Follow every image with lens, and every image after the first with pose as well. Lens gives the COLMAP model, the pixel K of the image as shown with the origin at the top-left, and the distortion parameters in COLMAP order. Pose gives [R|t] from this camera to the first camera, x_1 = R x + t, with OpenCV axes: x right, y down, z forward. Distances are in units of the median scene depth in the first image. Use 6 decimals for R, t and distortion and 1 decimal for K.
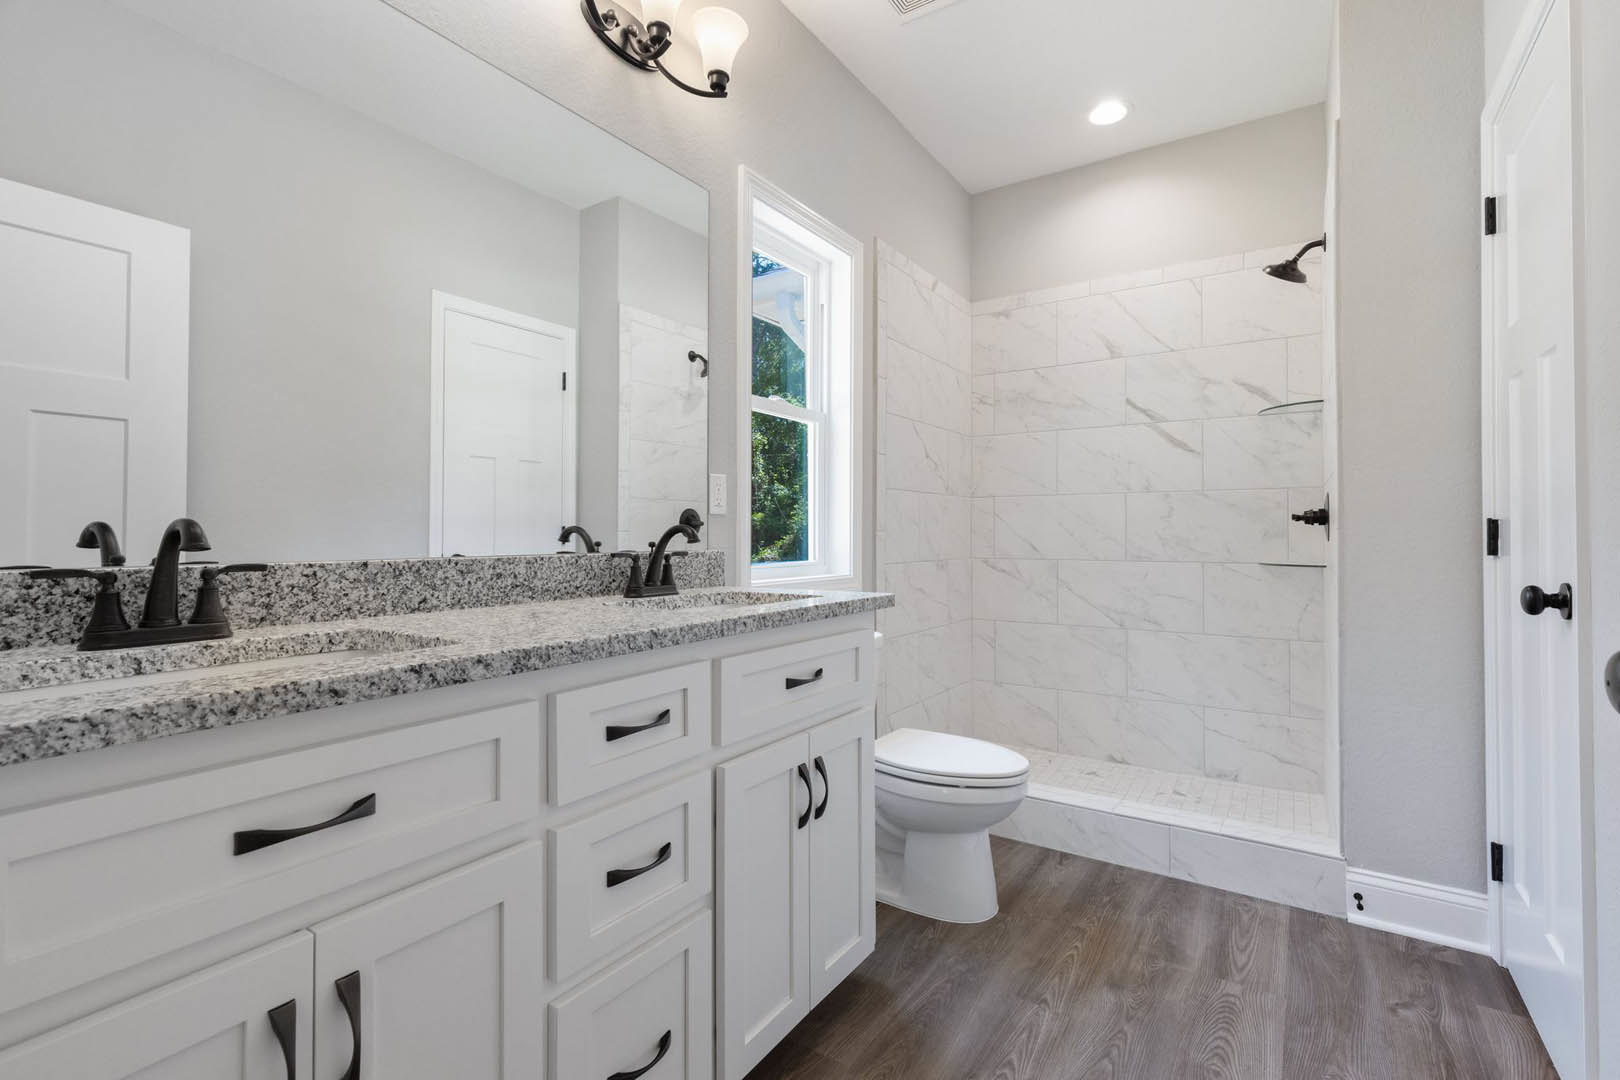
lens RADIAL K [[733.4, 0, 814.5], [0, 733.4, 537.4], [0, 0, 1]] dist [0.012605, -0.000387]
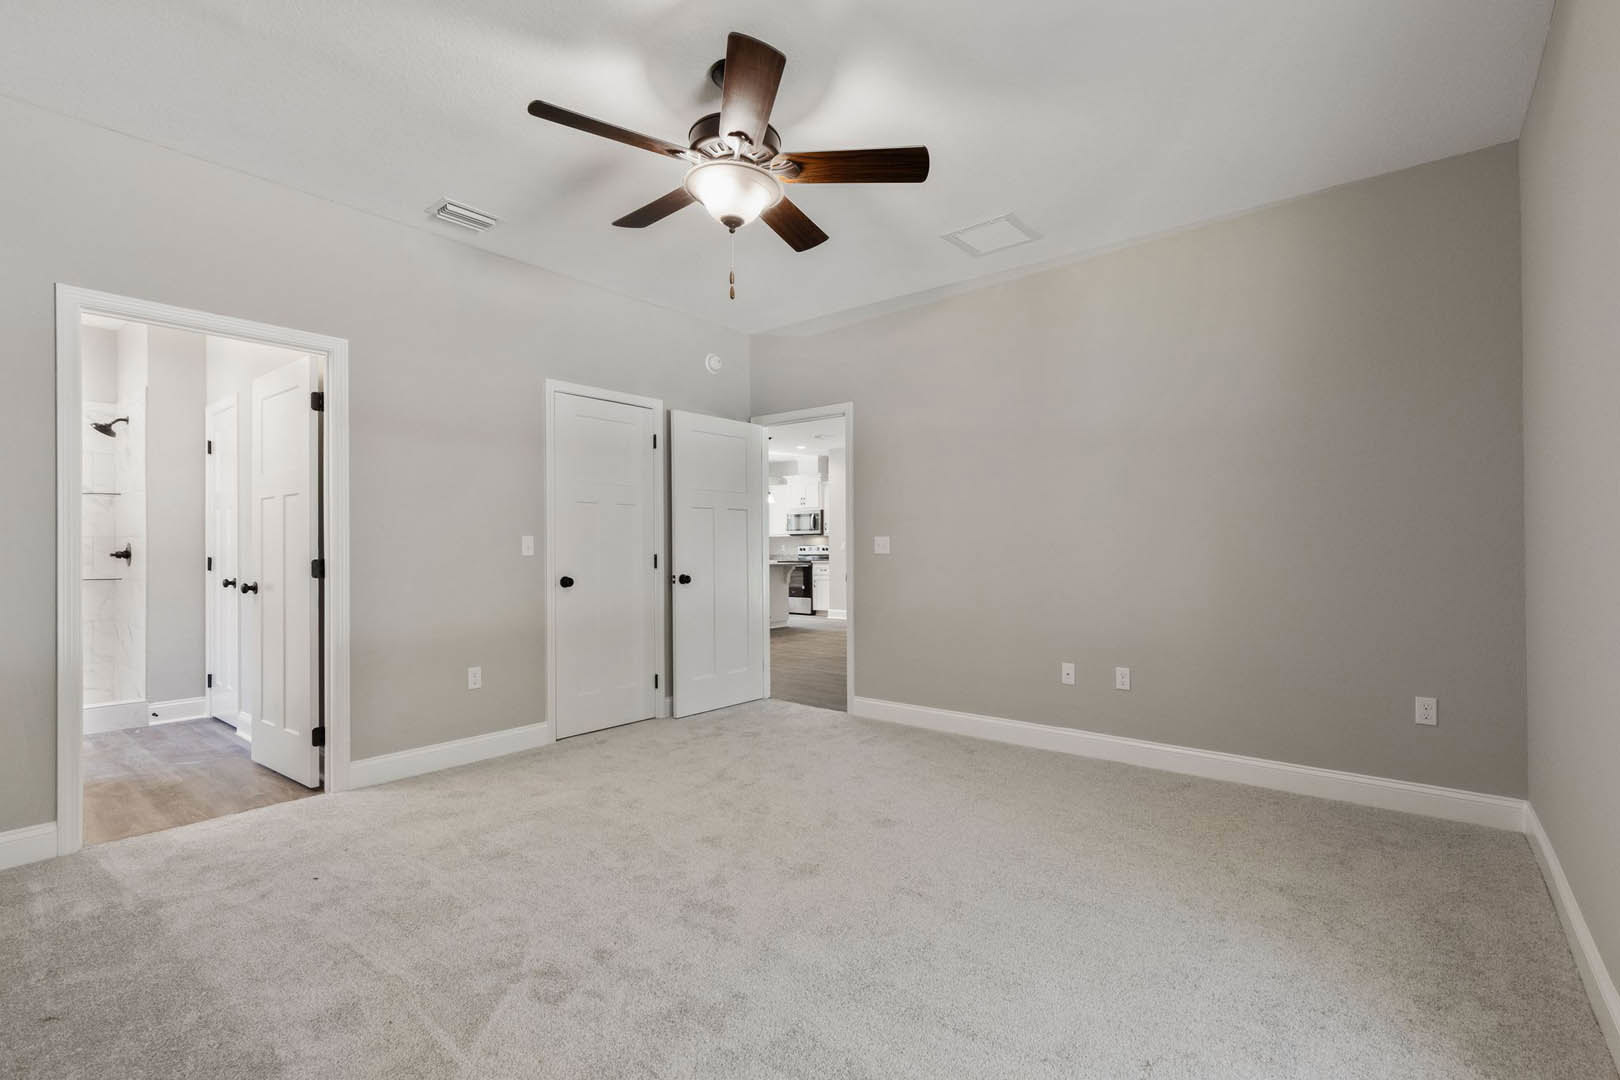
lens RADIAL K [[733.4, 0, 814.5], [0, 733.4, 537.4], [0, 0, 1]] dist [0.012605, -0.000387]
pose [[0.098771, 0.018743, 0.994934, -1.164667], [0.008933, 0.999766, -0.019721, -0.017374], [-0.995070, 0.010836, 0.098580, -1.099450]]
